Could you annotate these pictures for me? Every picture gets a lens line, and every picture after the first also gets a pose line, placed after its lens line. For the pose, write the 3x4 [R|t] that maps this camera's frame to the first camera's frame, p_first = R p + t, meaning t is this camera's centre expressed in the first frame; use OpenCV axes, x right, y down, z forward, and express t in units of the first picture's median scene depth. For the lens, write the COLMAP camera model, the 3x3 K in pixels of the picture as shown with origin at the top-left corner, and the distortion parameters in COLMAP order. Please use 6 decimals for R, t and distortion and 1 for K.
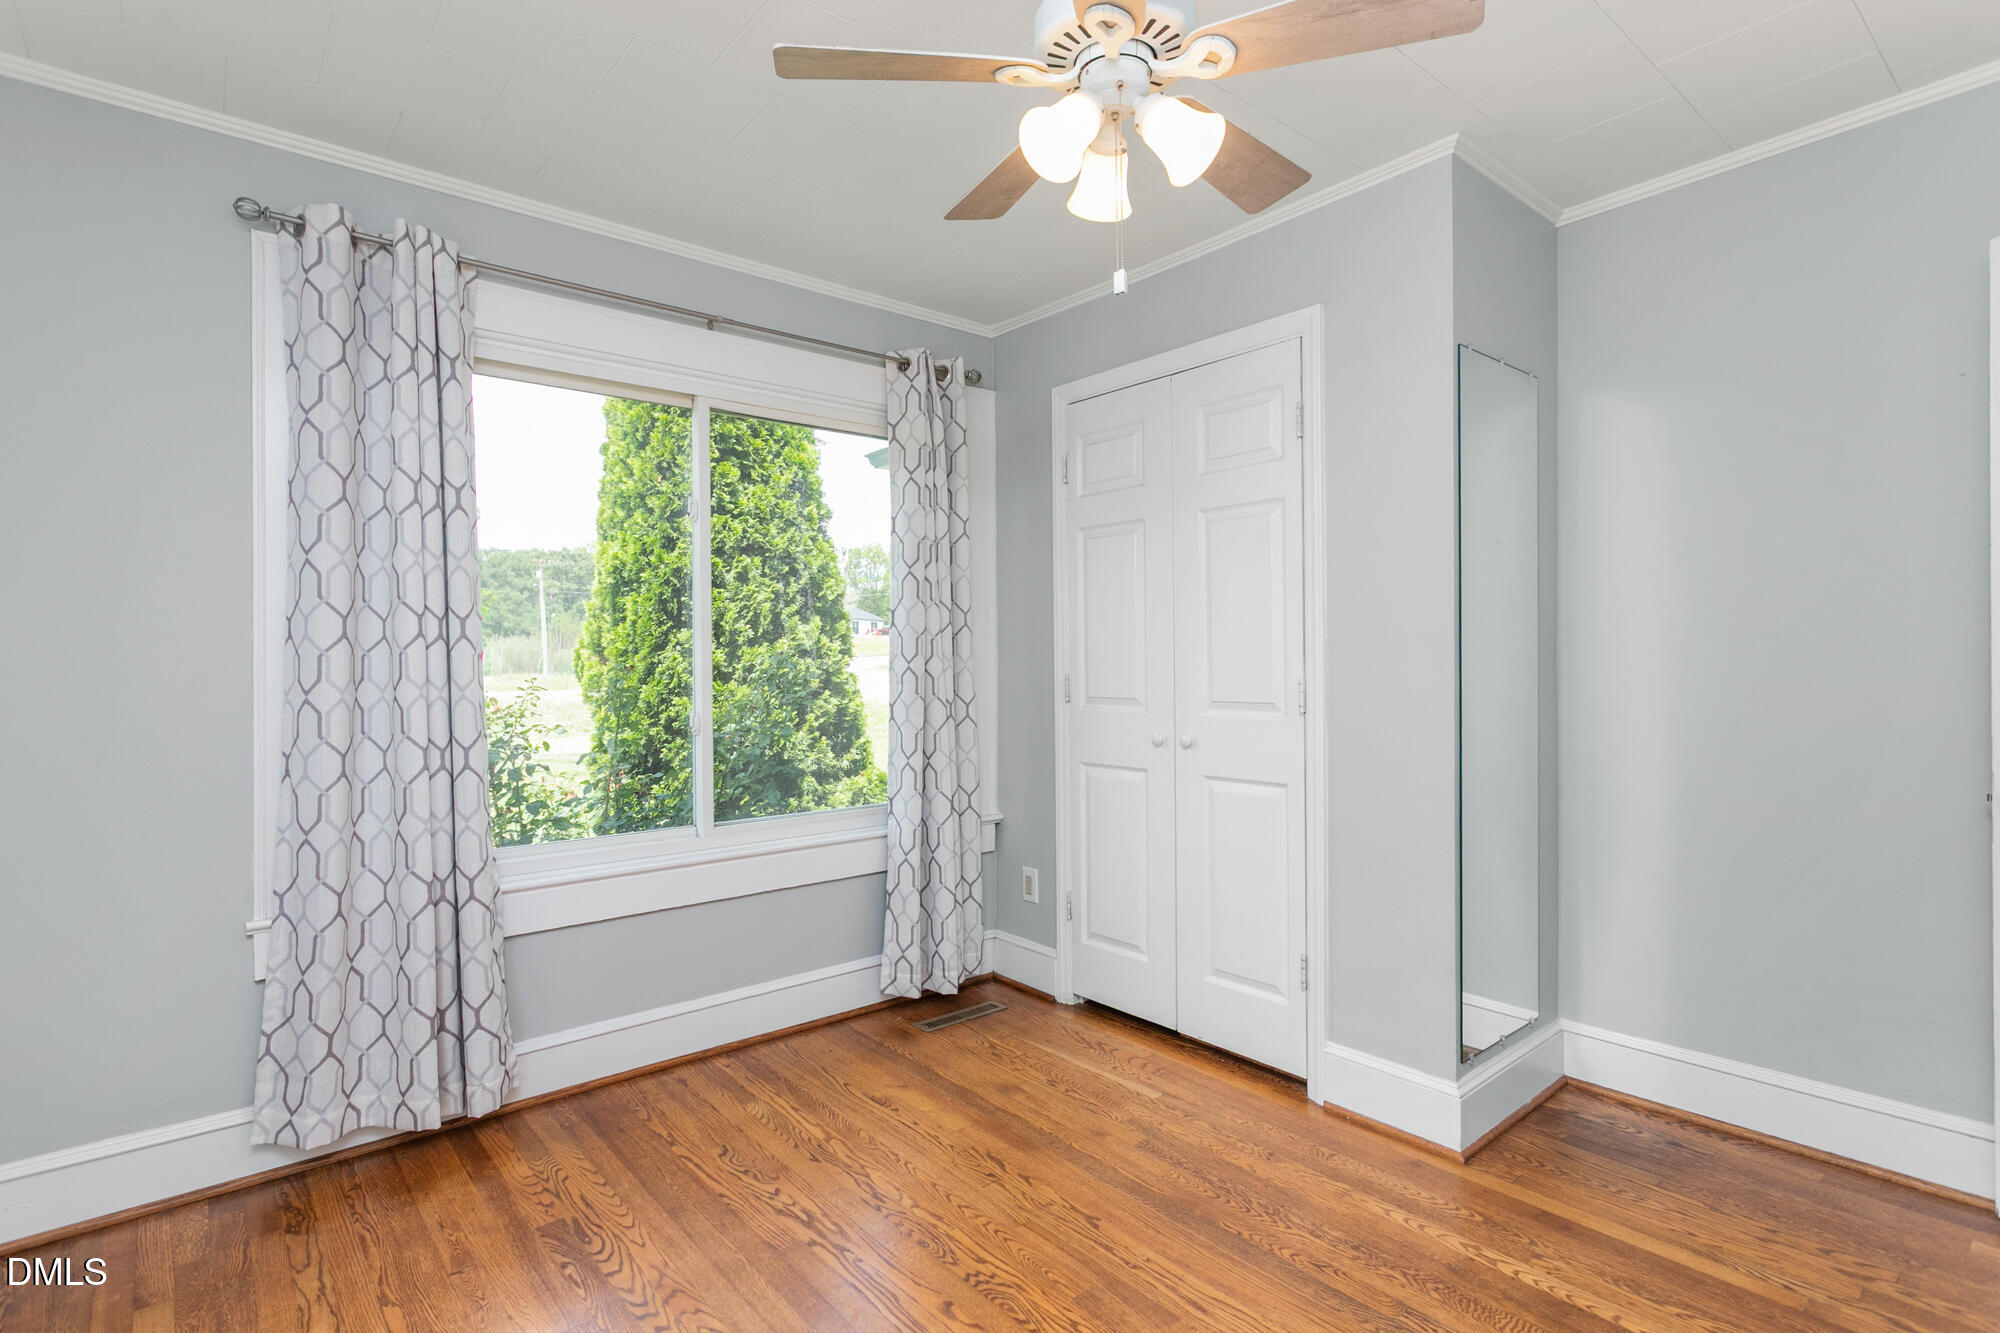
lens RADIAL K [[981.4, 0, 996.4], [0, 981.4, 670.1], [0, 0, 1]] dist [0.000784, 0.000653]
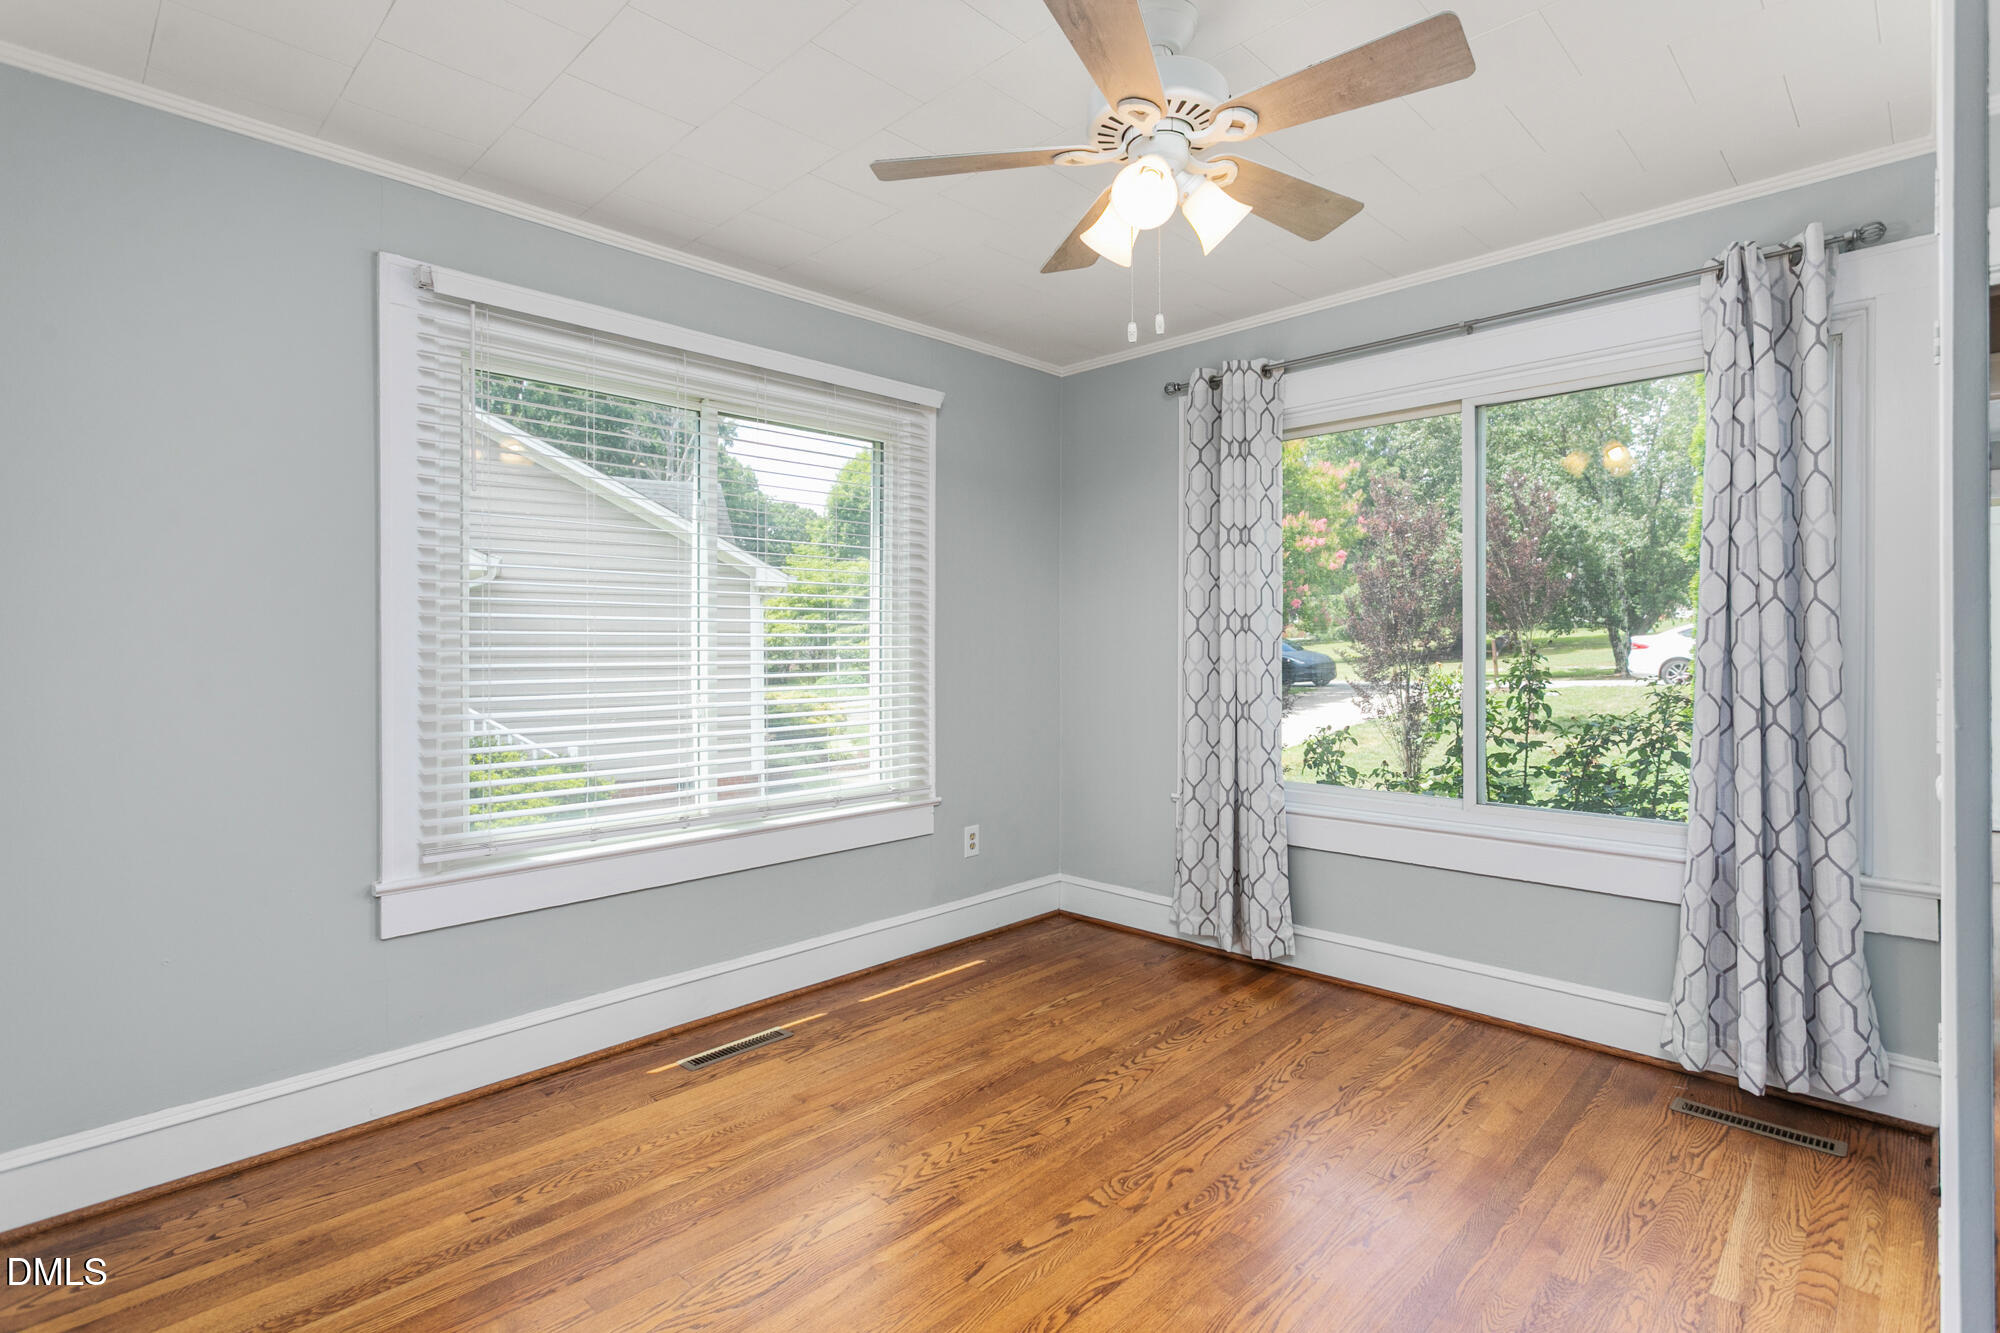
lens RADIAL K [[977.0, 0, 994.3], [0, 977.0, 636.2], [0, 0, 1]] dist [0.001706, 0.001054]
pose [[0.091383, 0.002025, -0.995814, 0.807925], [-0.006985, 0.999975, 0.001393, -0.019738], [0.995791, 0.006828, 0.091395, 0.443776]]
